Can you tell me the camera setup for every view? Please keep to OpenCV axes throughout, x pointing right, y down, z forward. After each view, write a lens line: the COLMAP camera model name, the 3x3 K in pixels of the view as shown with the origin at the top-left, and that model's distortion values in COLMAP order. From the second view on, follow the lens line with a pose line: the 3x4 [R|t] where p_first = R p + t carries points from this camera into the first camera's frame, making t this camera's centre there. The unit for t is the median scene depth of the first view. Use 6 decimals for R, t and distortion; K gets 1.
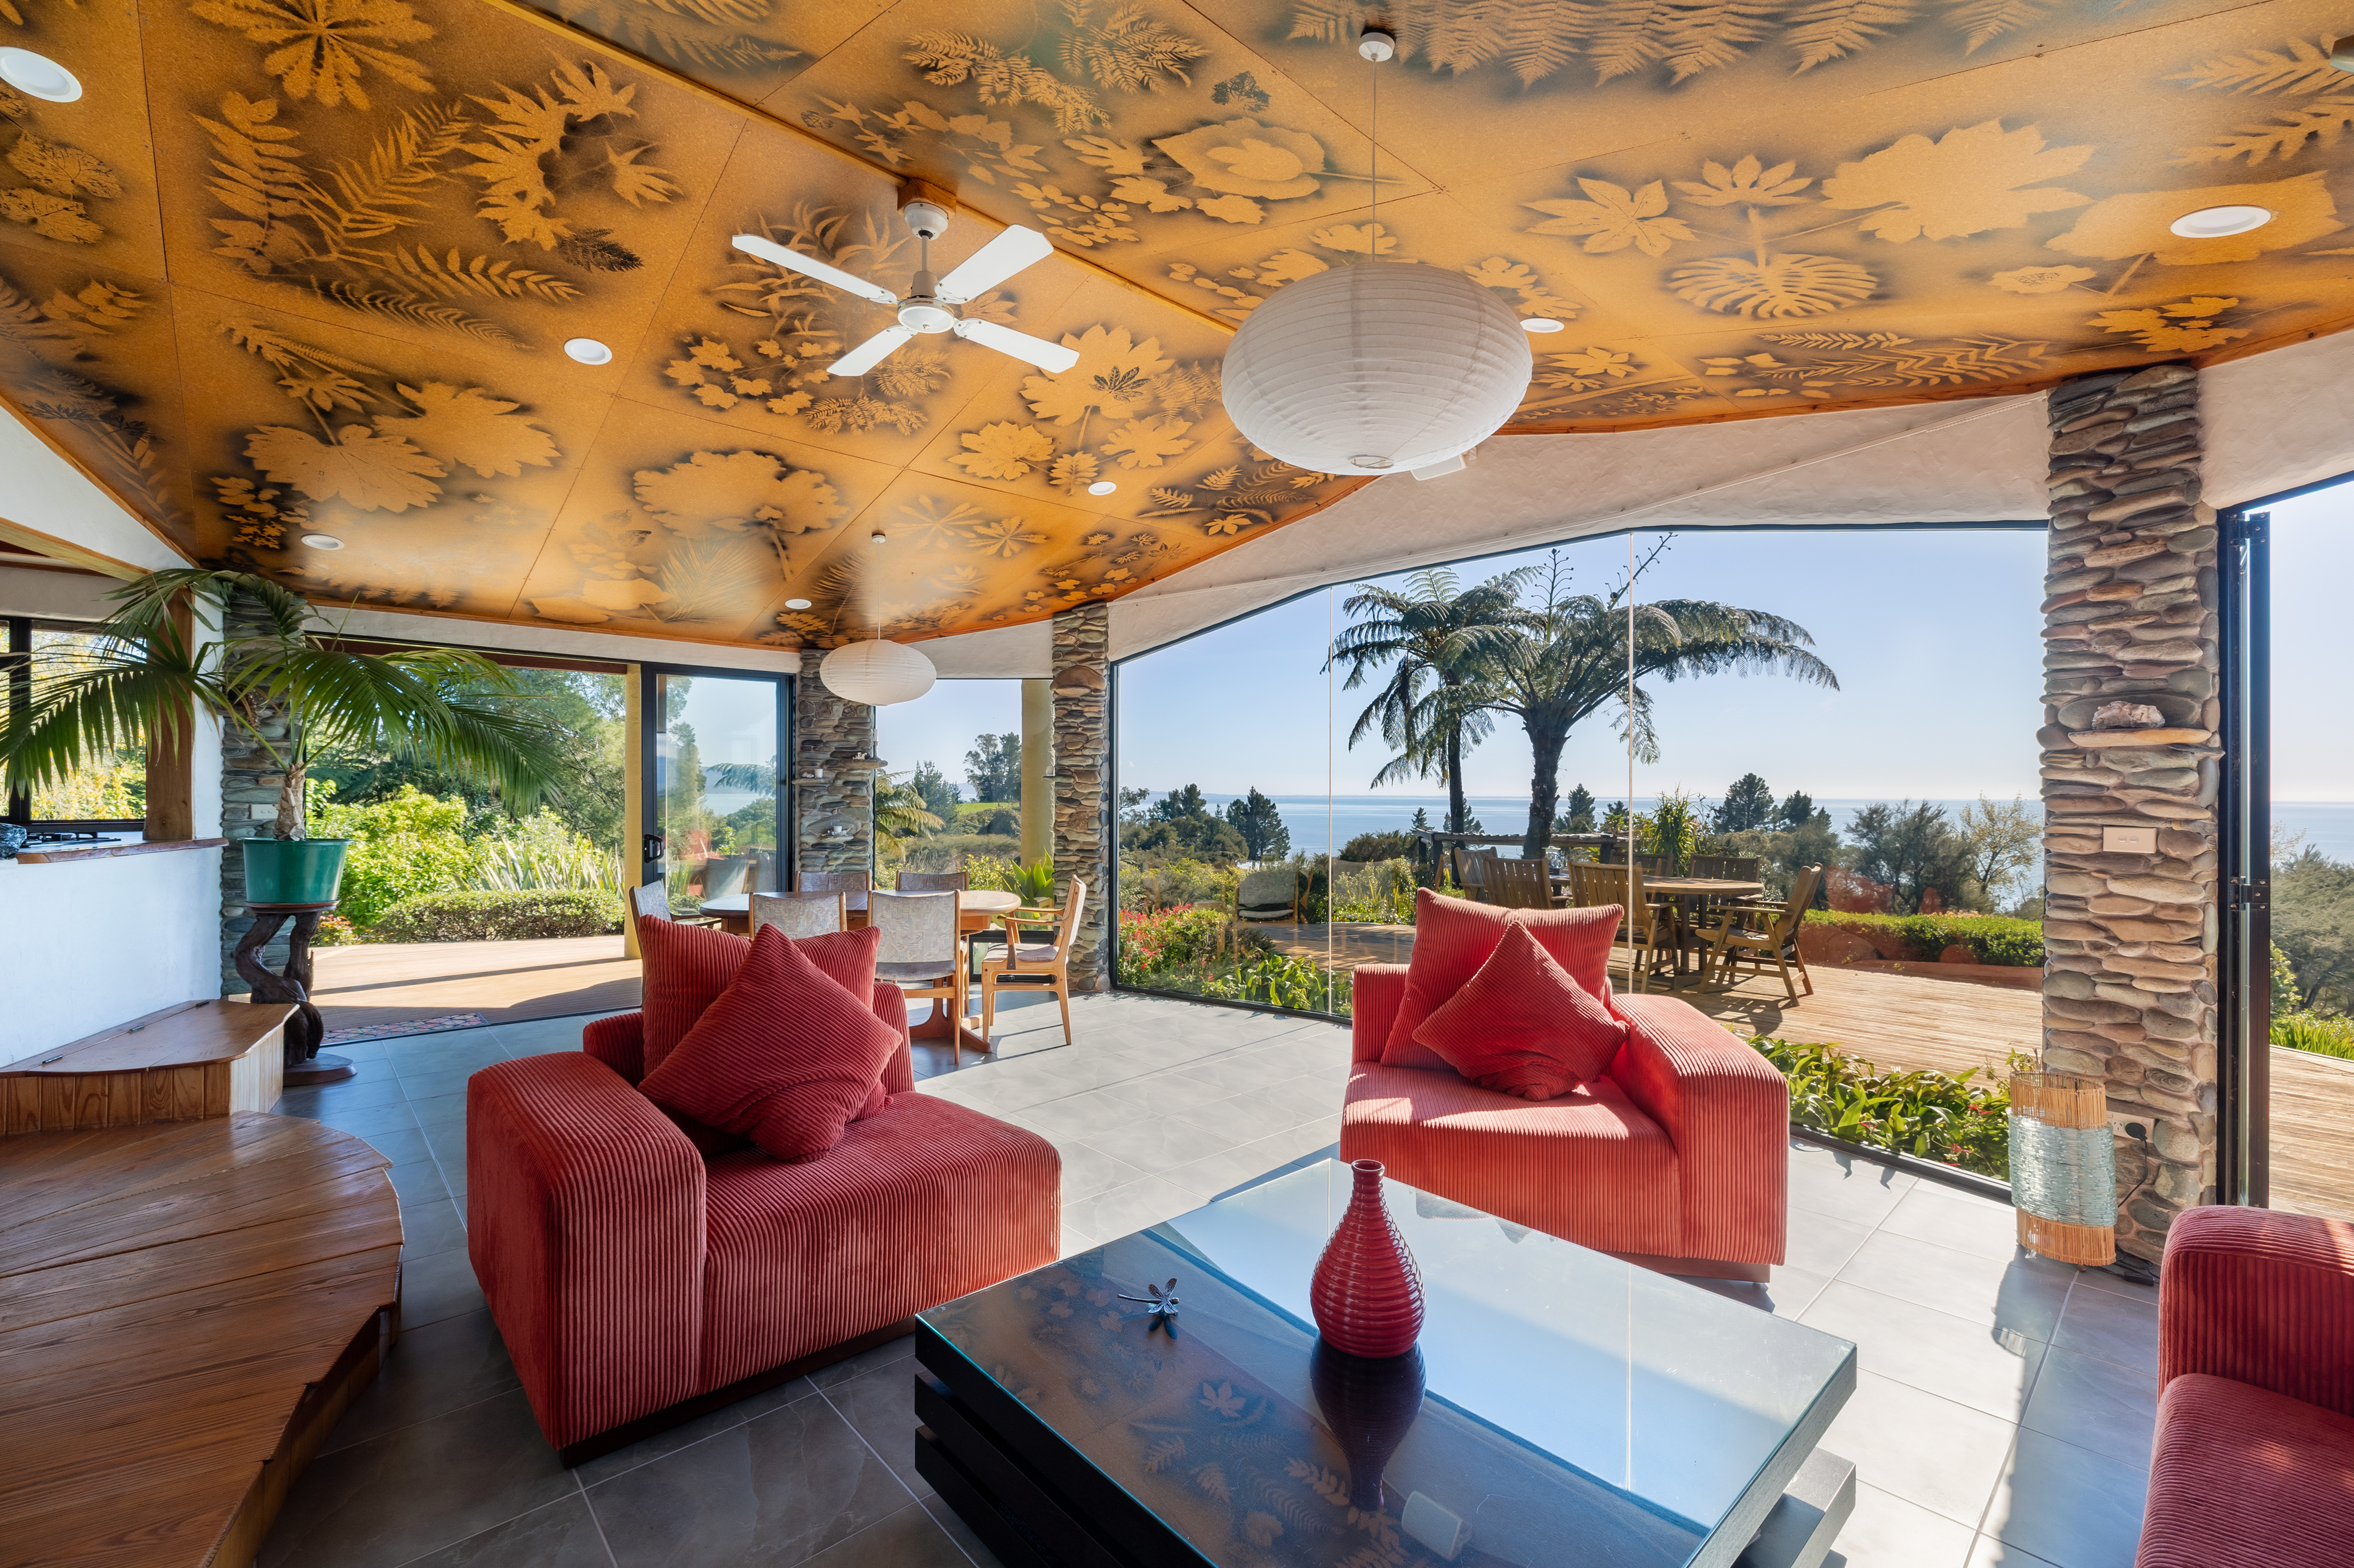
lens RADIAL K [[996.2, 0, 1163.5], [0, 996.2, 792.6], [0, 0, 1]] dist [-0.000522, -0.000004]
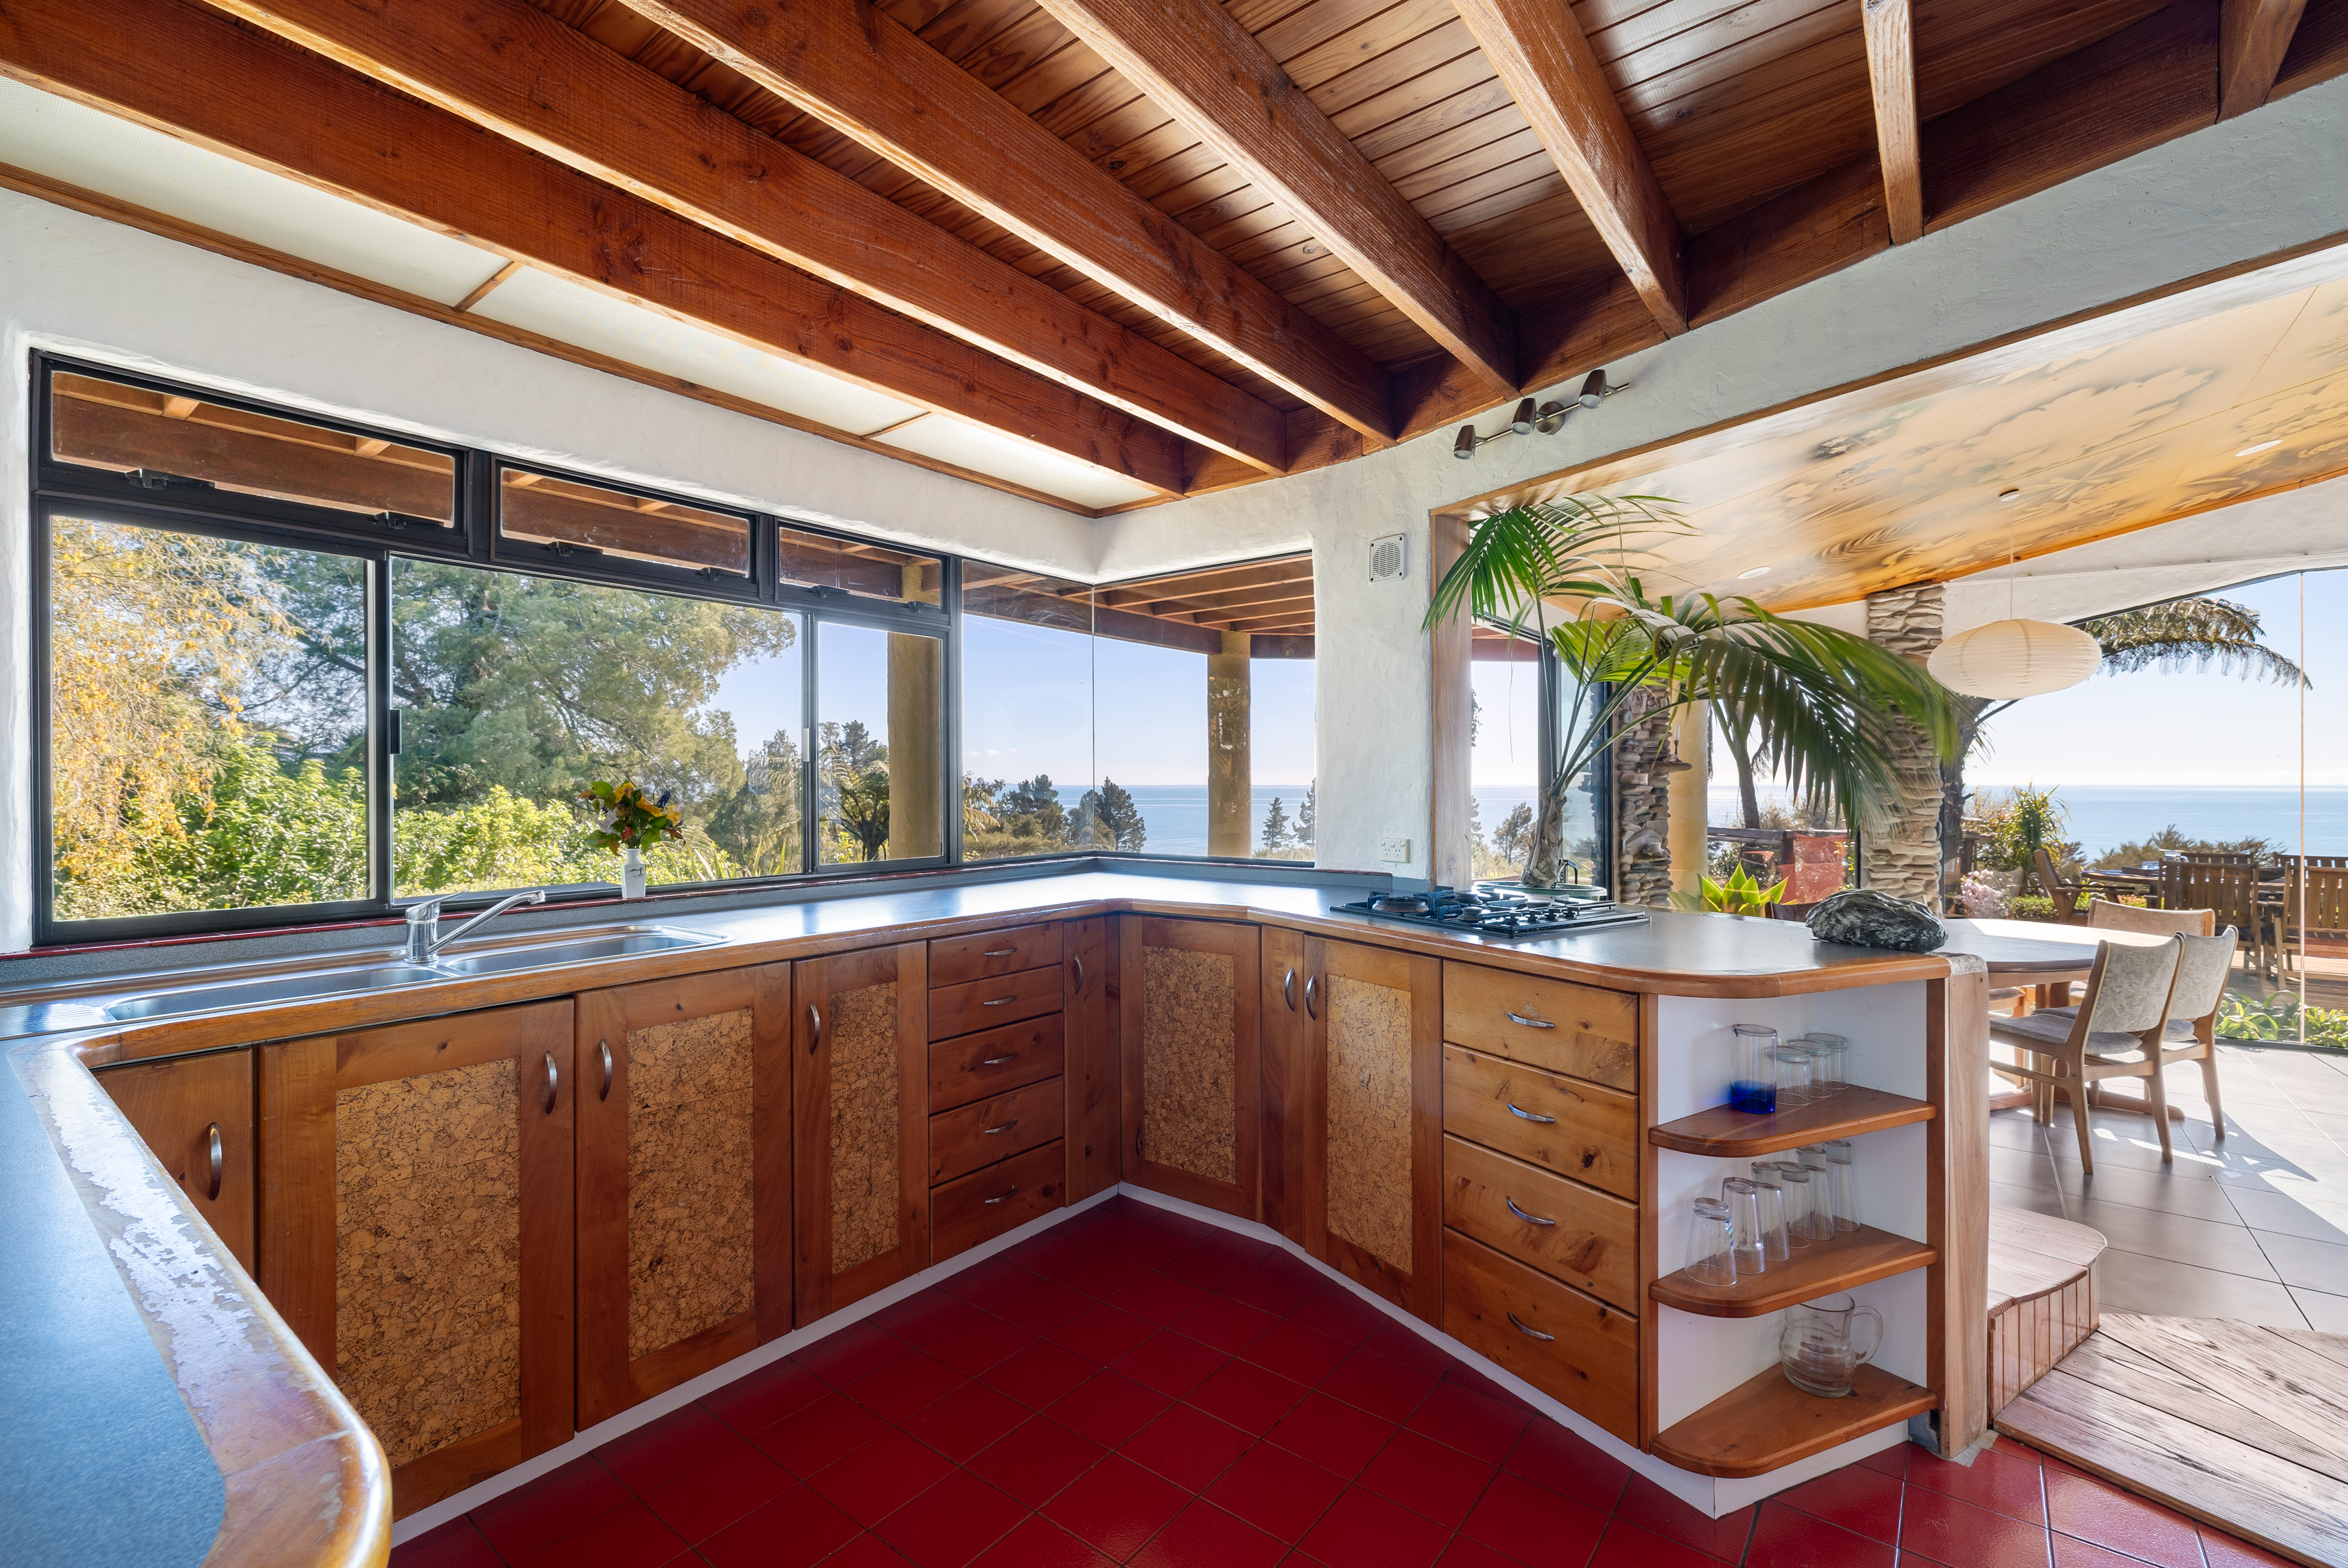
lens RADIAL K [[1021.8, 0, 1183.9], [0, 1021.8, 784.9], [0, 0, 1]] dist [0.001784, 0.000266]
pose [[0.982600, -0.007468, 0.185584, -0.898958], [0.007036, 0.999971, 0.002986, -0.018642], [-0.185601, -0.001628, 0.982624, 0.231530]]
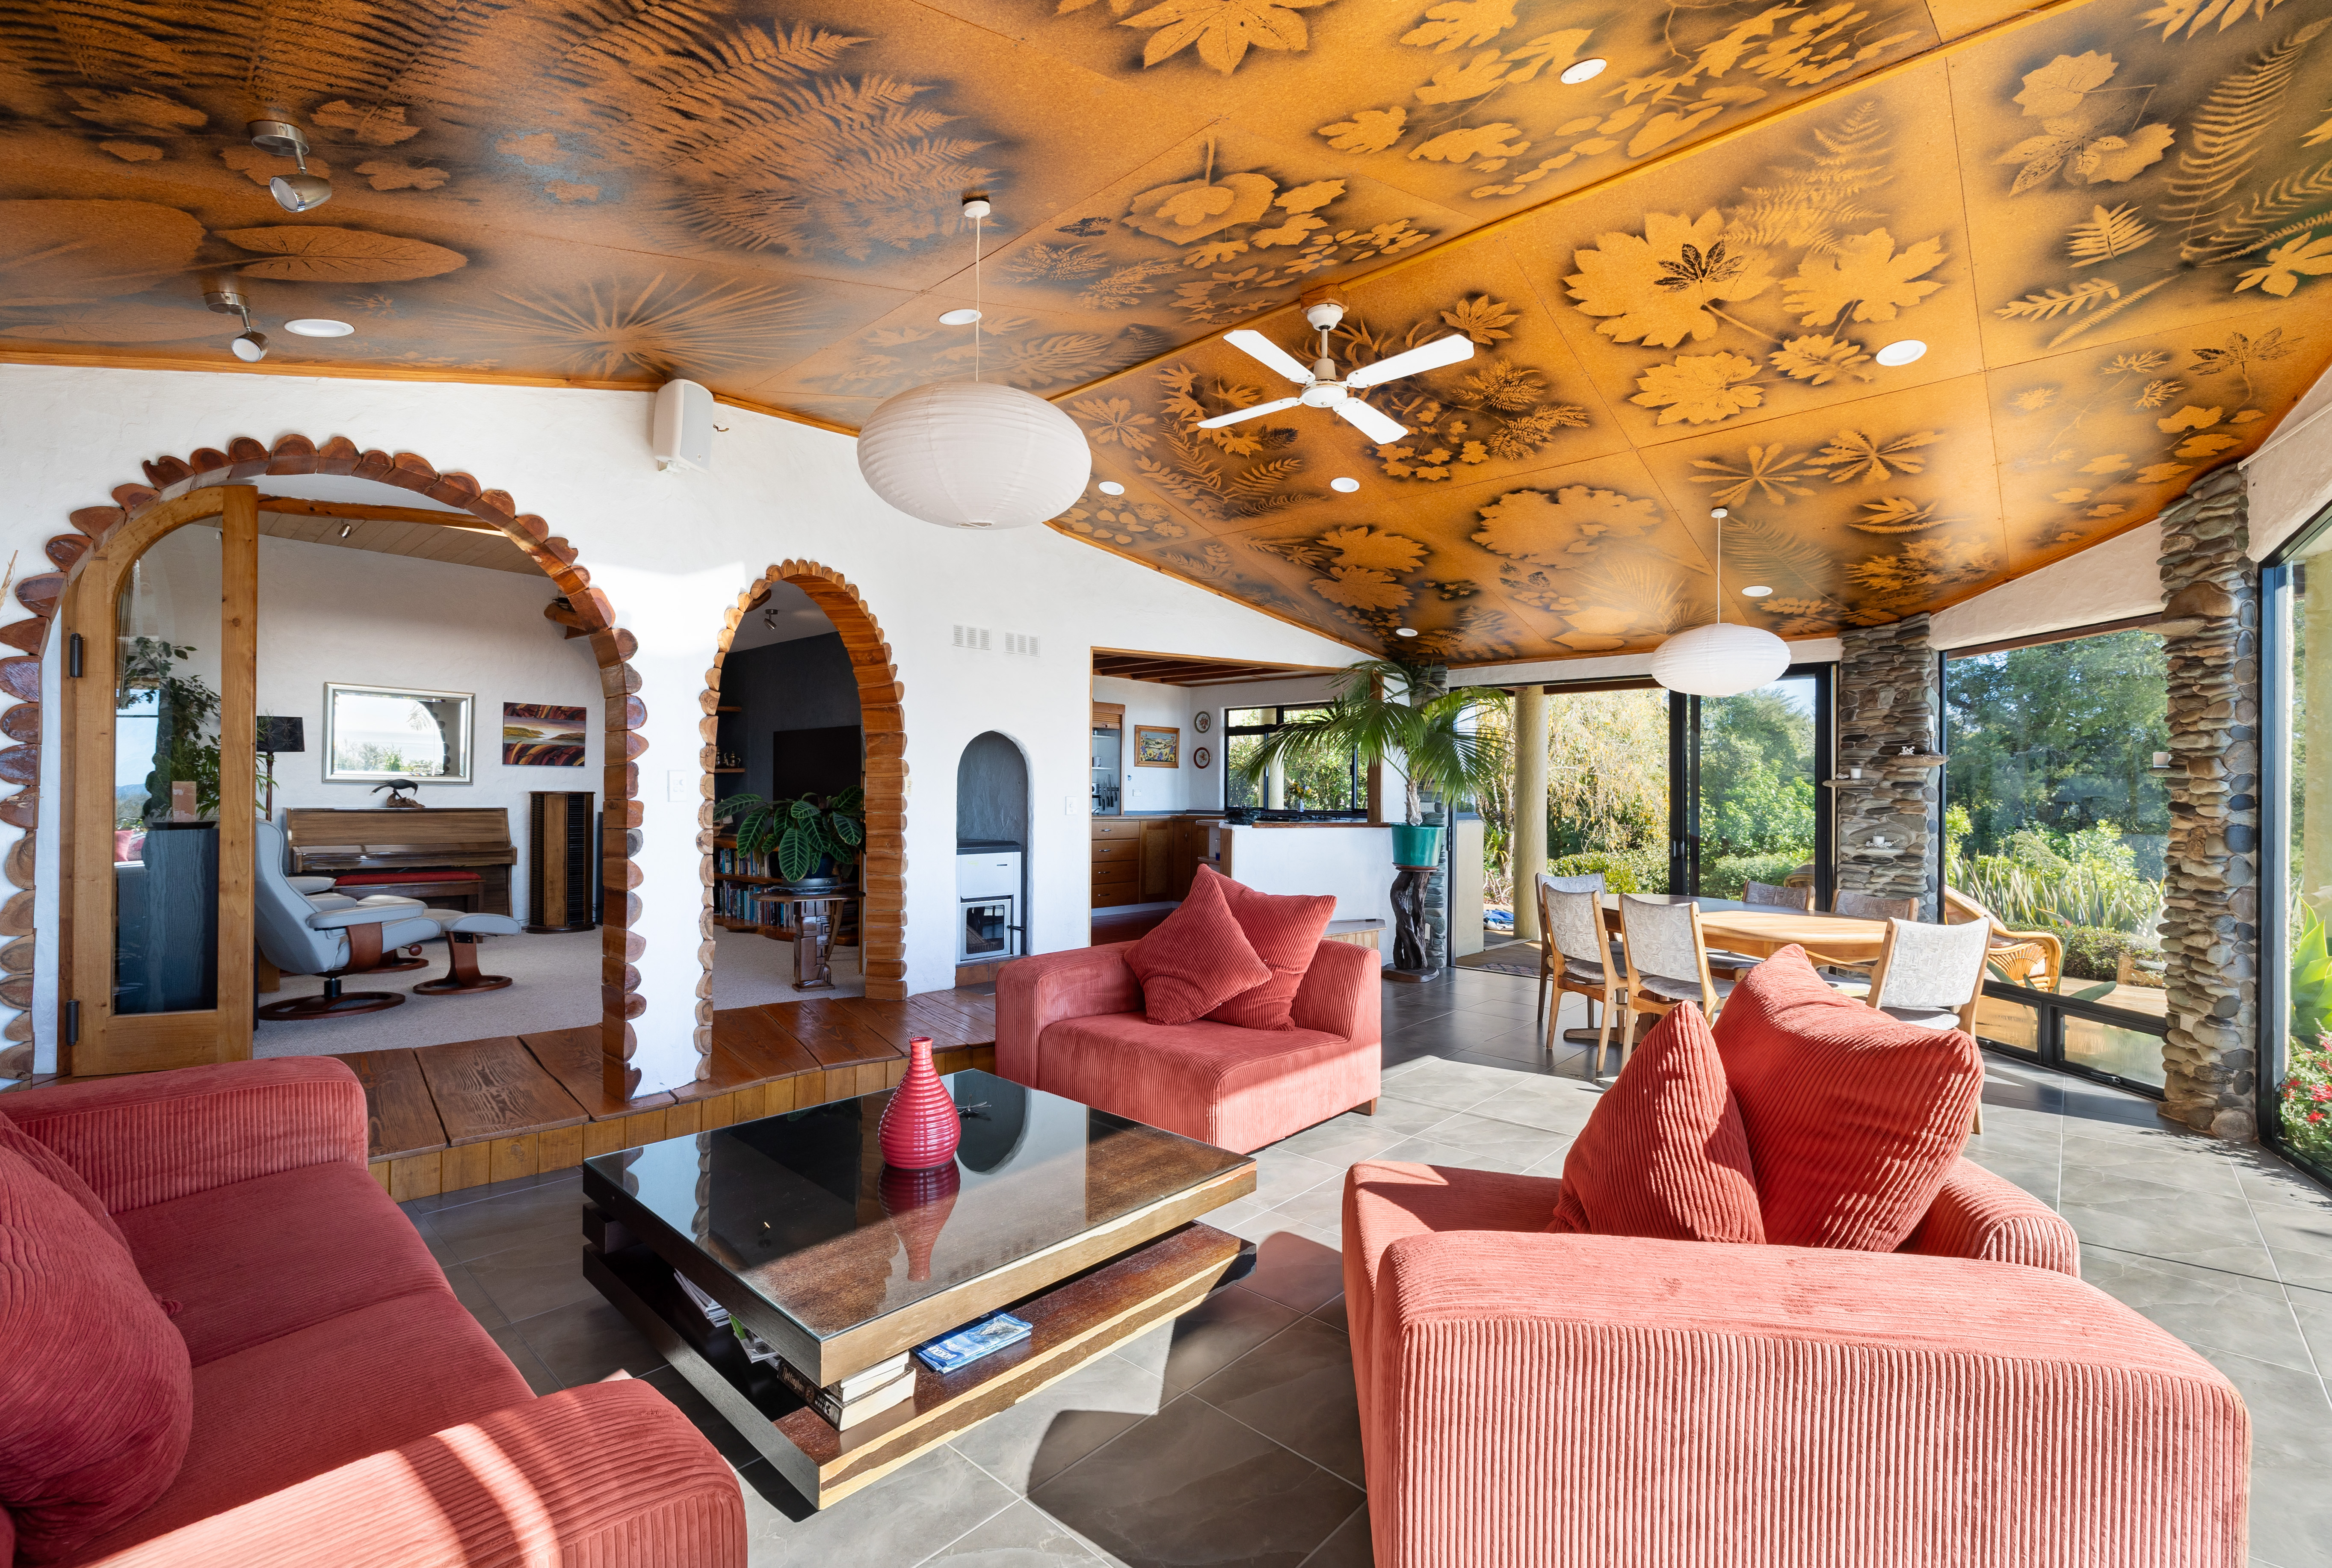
lens RADIAL K [[997.2, 0, 1165.3], [0, 997.2, 798.2], [0, 0, 1]] dist [0.000159, -0.000141]
pose [[0.091739, -0.001255, -0.995782, 0.452363], [-0.009168, 0.999956, -0.002105, 0.009213], [0.995741, 0.009322, 0.091724, 0.330369]]
